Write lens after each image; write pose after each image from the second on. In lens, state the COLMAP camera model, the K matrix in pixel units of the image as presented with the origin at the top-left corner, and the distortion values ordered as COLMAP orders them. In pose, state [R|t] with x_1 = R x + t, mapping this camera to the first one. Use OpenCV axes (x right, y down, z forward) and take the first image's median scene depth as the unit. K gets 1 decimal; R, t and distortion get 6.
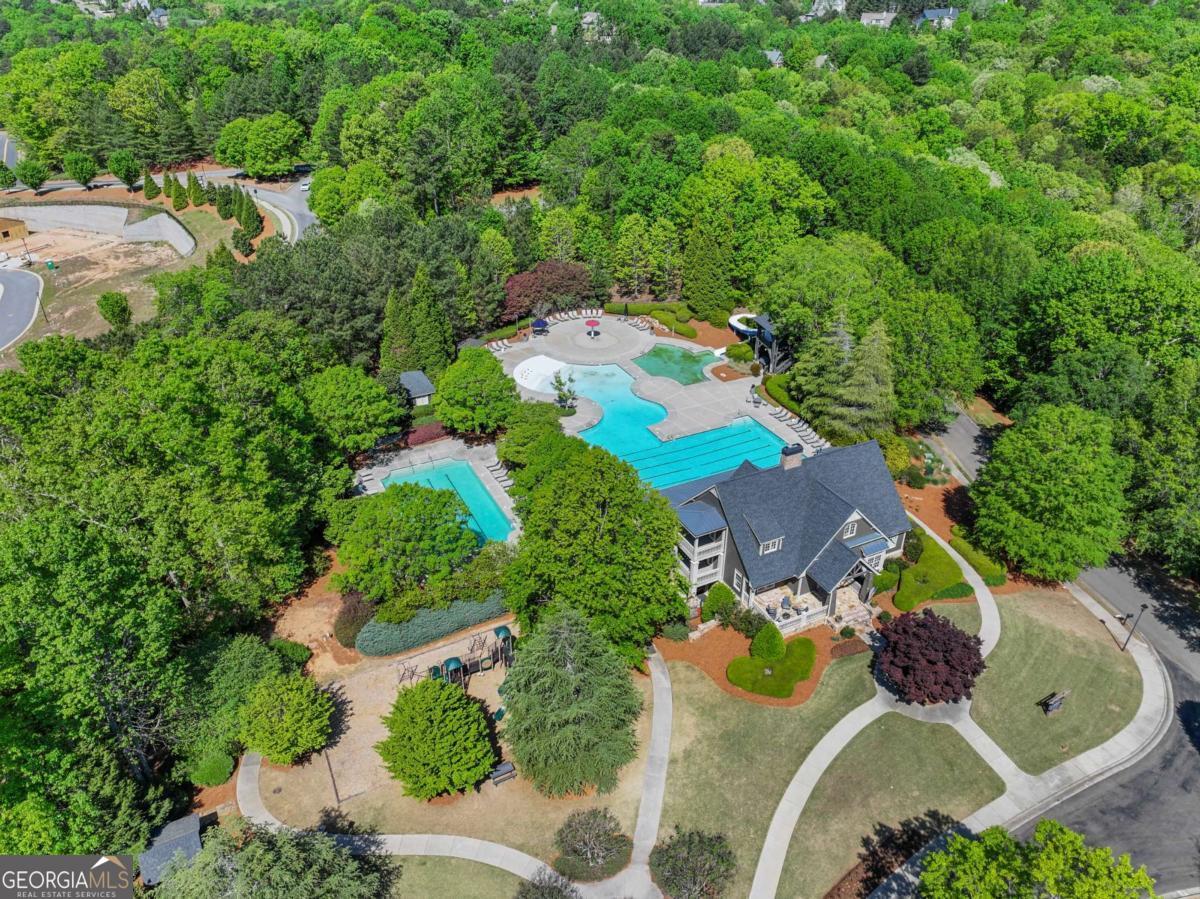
lens RADIAL K [[845.6, 0, 603.1], [0, 845.6, 446.7], [0, 0, 1]] dist [0.003784, 0.012262]
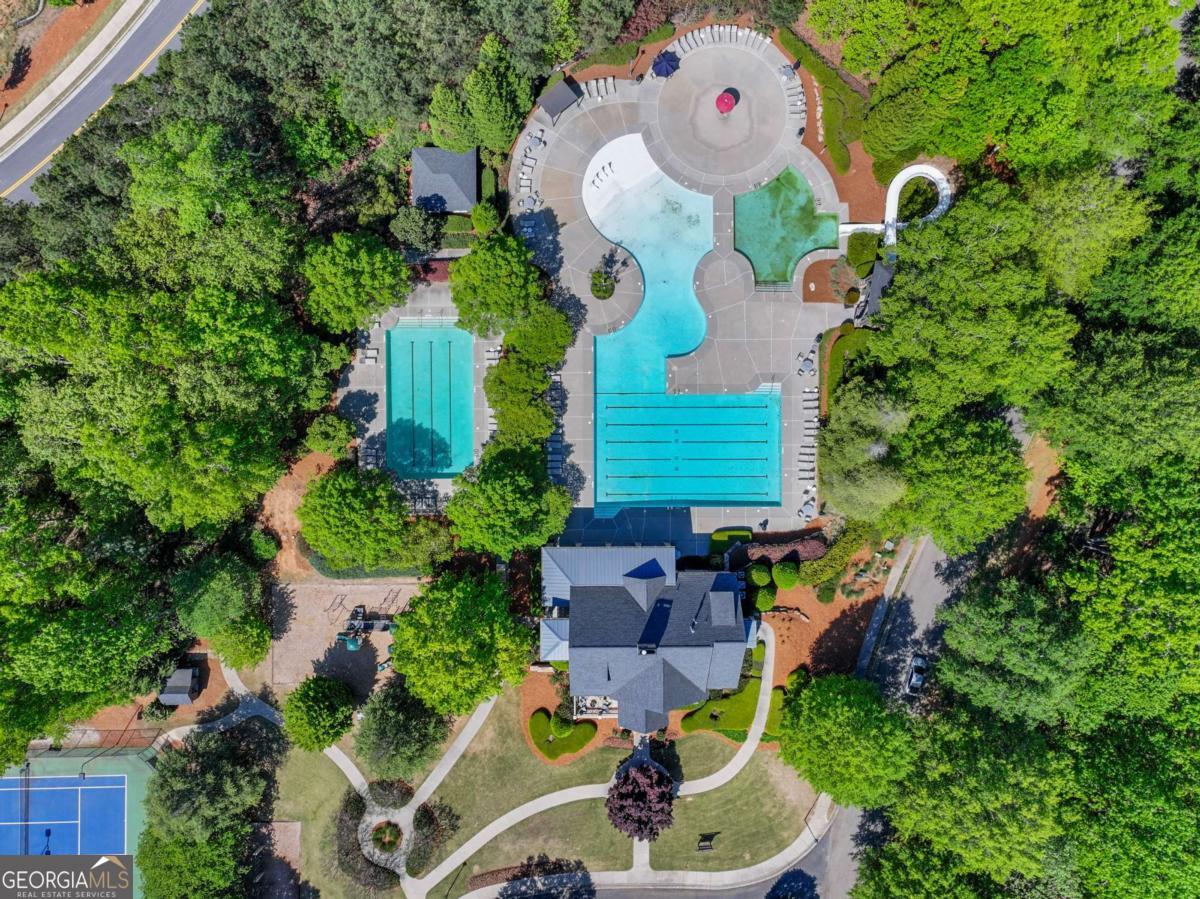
lens RADIAL K [[845.6, 0, 603.1], [0, 845.6, 446.7], [0, 0, 1]] dist [0.003784, 0.012262]
pose [[0.894319, 0.447426, -0.001820, 0.055316], [-0.226304, 0.455840, 0.860811, -1.228661], [0.385979, -0.769428, 0.508921, 0.688435]]
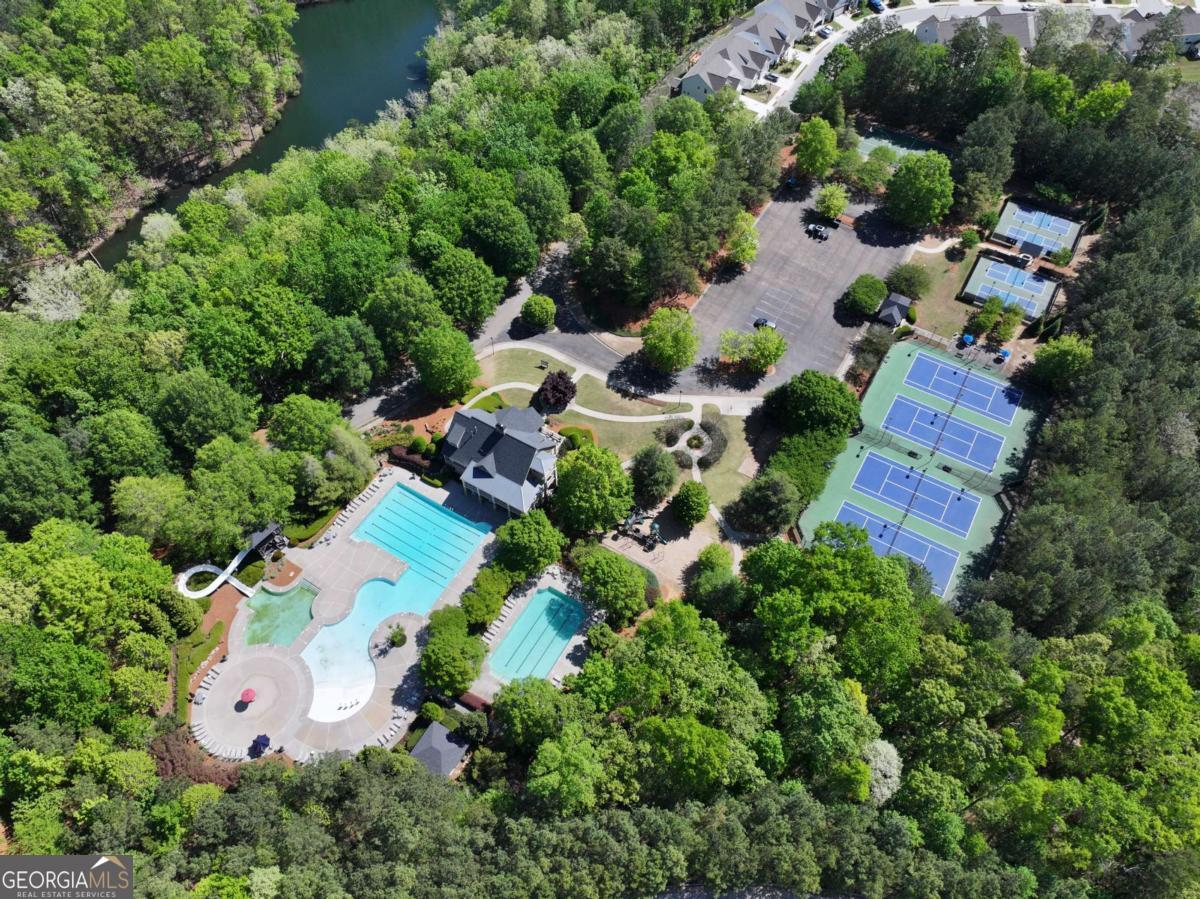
lens RADIAL K [[845.6, 0, 603.1], [0, 845.6, 446.7], [0, 0, 1]] dist [0.003784, 0.012262]
pose [[-0.536506, -0.694567, 0.479311, -1.072254], [0.416318, 0.276209, 0.866249, -1.906963], [-0.734058, 0.664293, 0.140973, 0.623278]]
